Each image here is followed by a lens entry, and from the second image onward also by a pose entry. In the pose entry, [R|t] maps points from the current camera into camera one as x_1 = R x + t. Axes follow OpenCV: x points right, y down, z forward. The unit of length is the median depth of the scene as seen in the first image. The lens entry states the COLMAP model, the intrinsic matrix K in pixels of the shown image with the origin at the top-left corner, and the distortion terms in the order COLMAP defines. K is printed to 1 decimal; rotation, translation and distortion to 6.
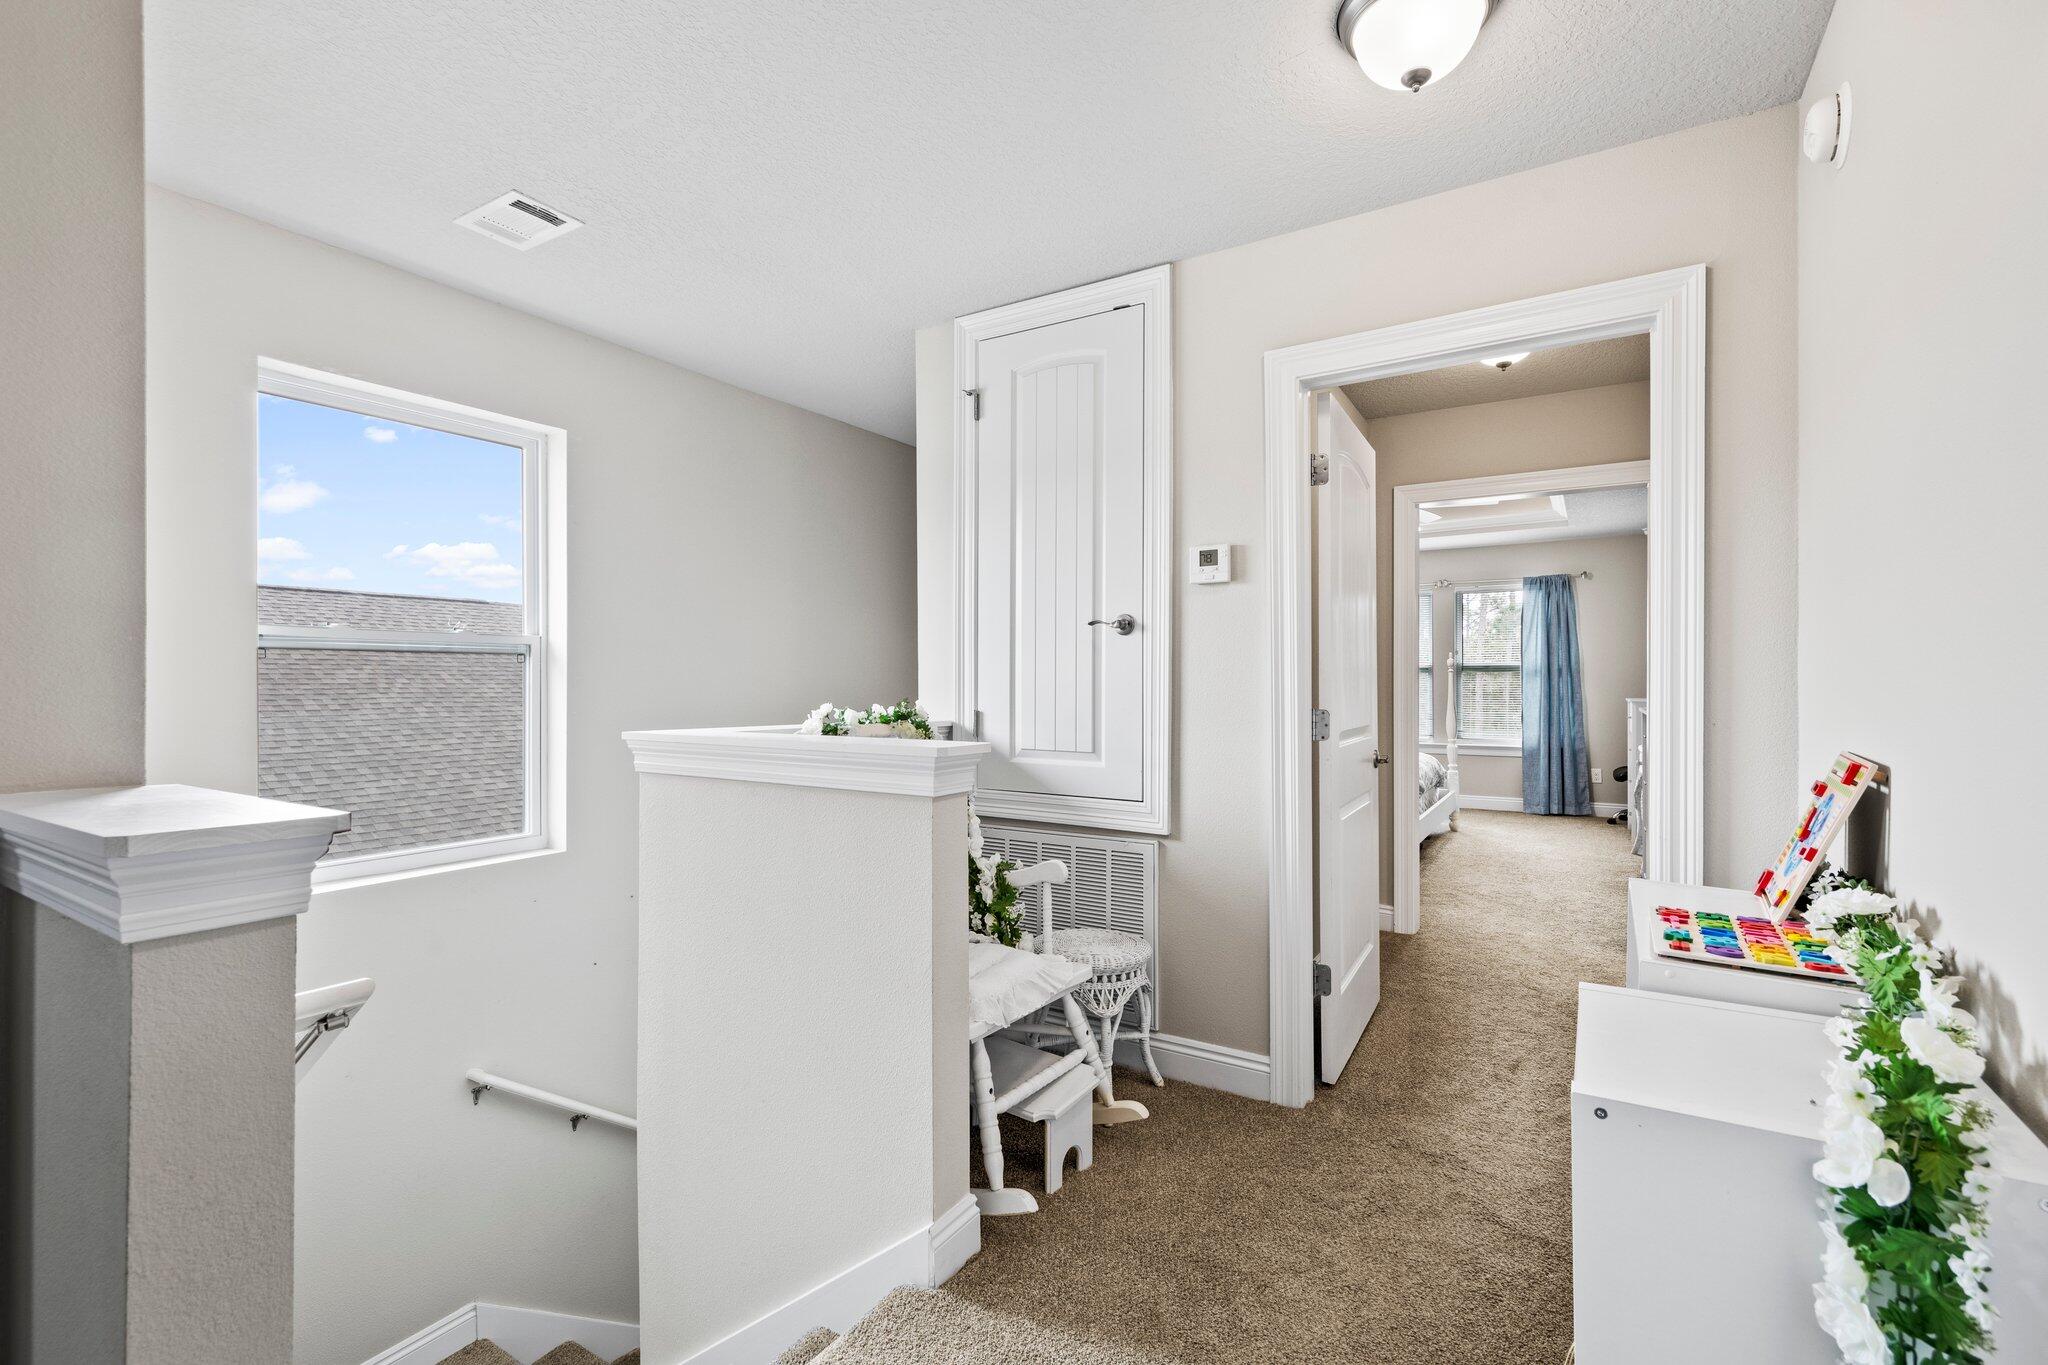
lens RADIAL K [[927.4, 0, 1016.8], [0, 927.4, 688.5], [0, 0, 1]] dist [0.002790, 0.000102]
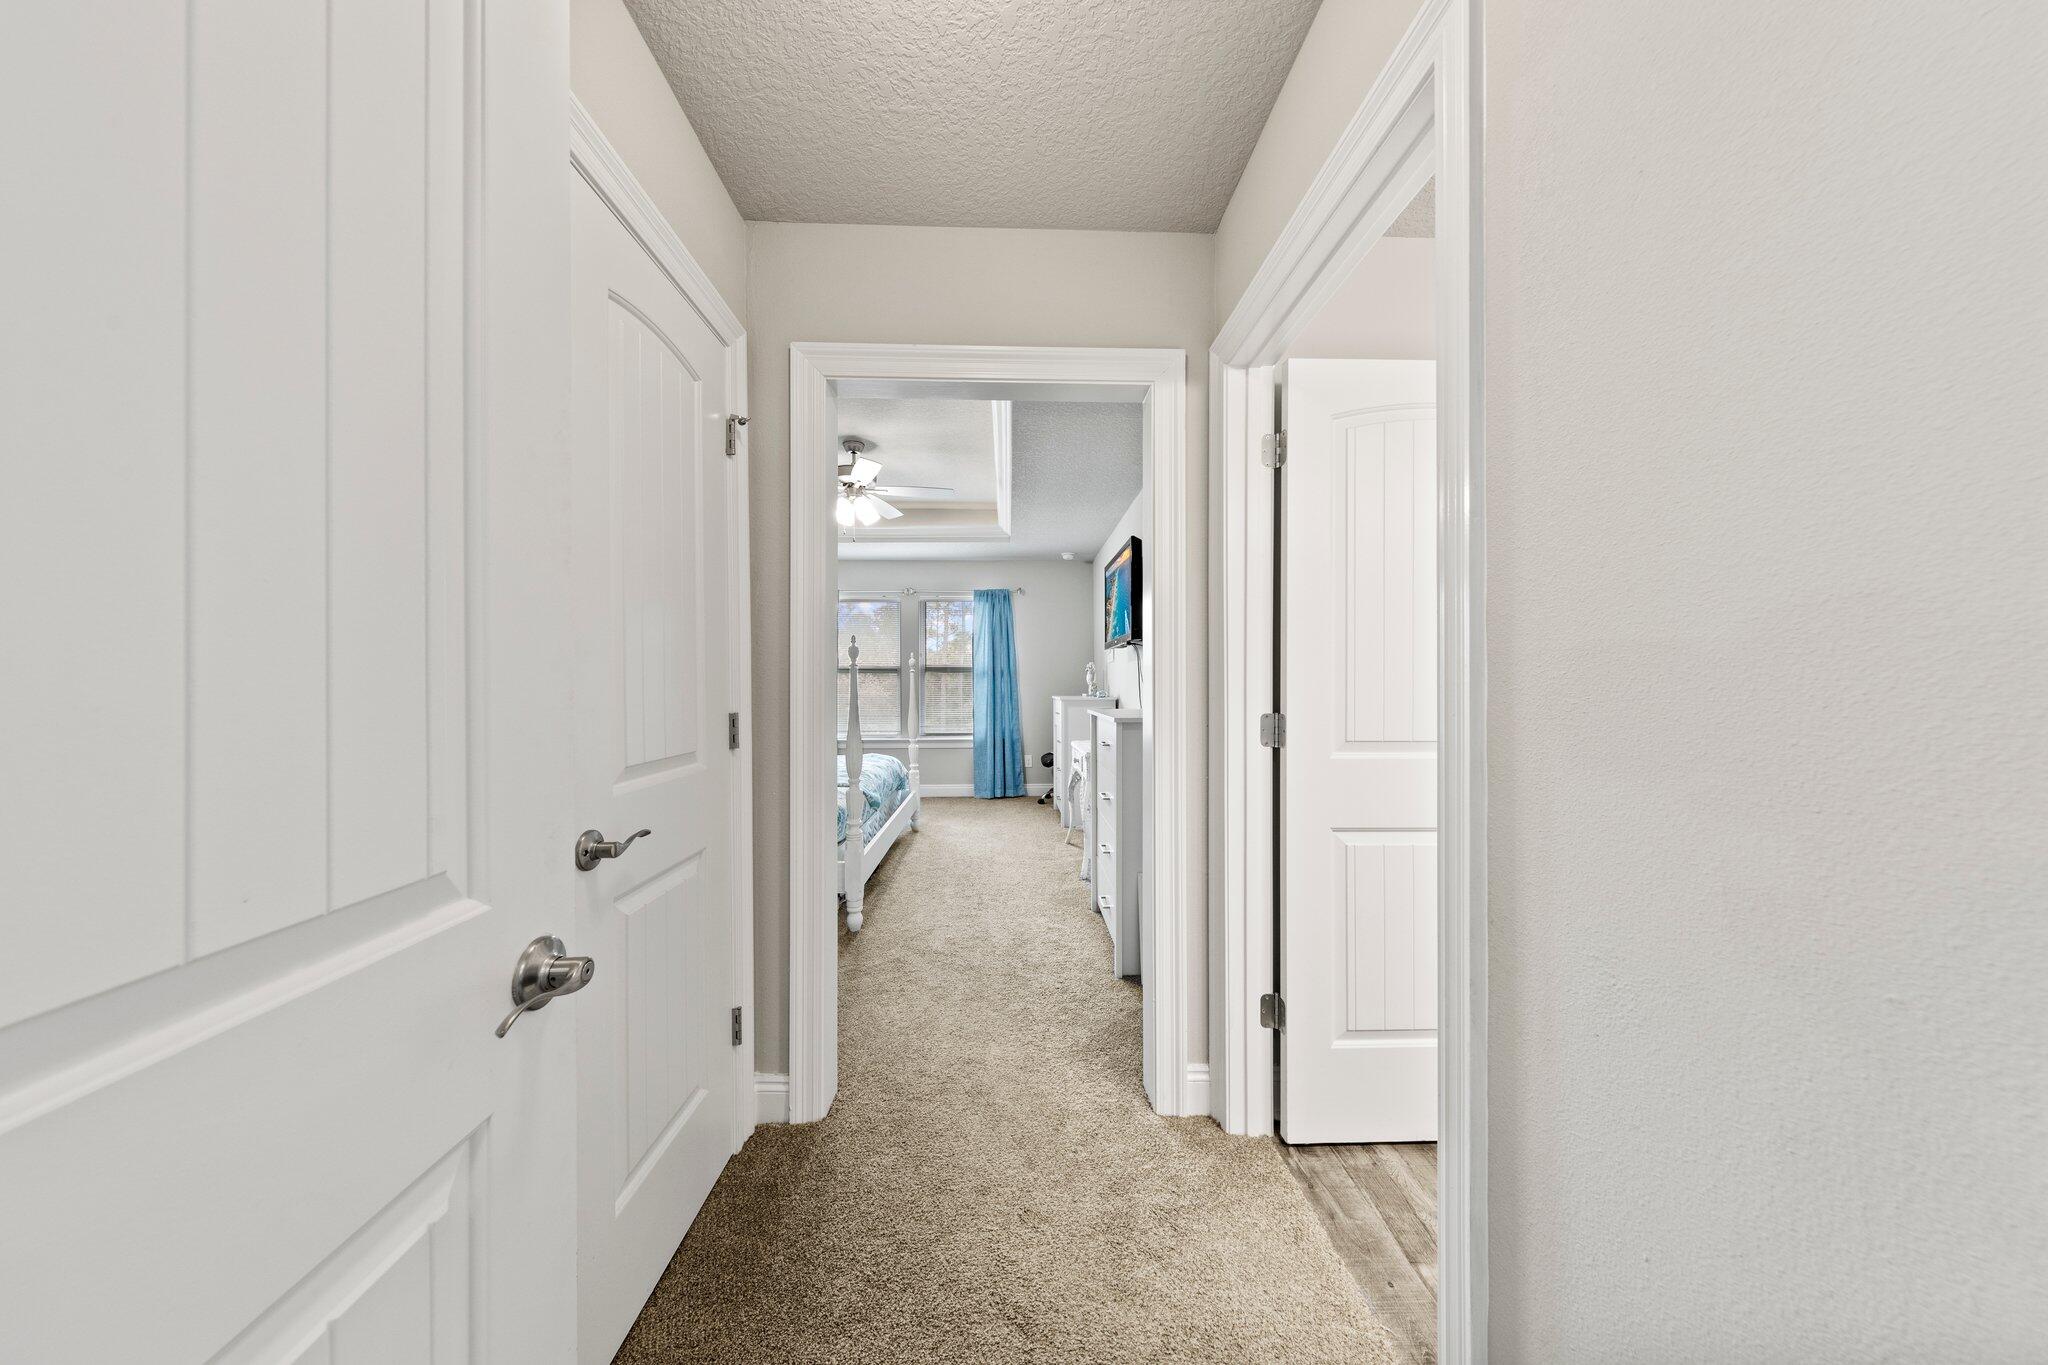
lens RADIAL K [[646.2, 0, 1025.0], [0, 646.2, 683.3], [0, 0, 1]] dist [0.000086, 0.000002]
pose [[0.833296, 0.000938, 0.552827, 0.165143], [0.000792, 0.999996, -0.002890, -0.002939], [-0.552827, 0.002846, 0.833291, 0.315903]]
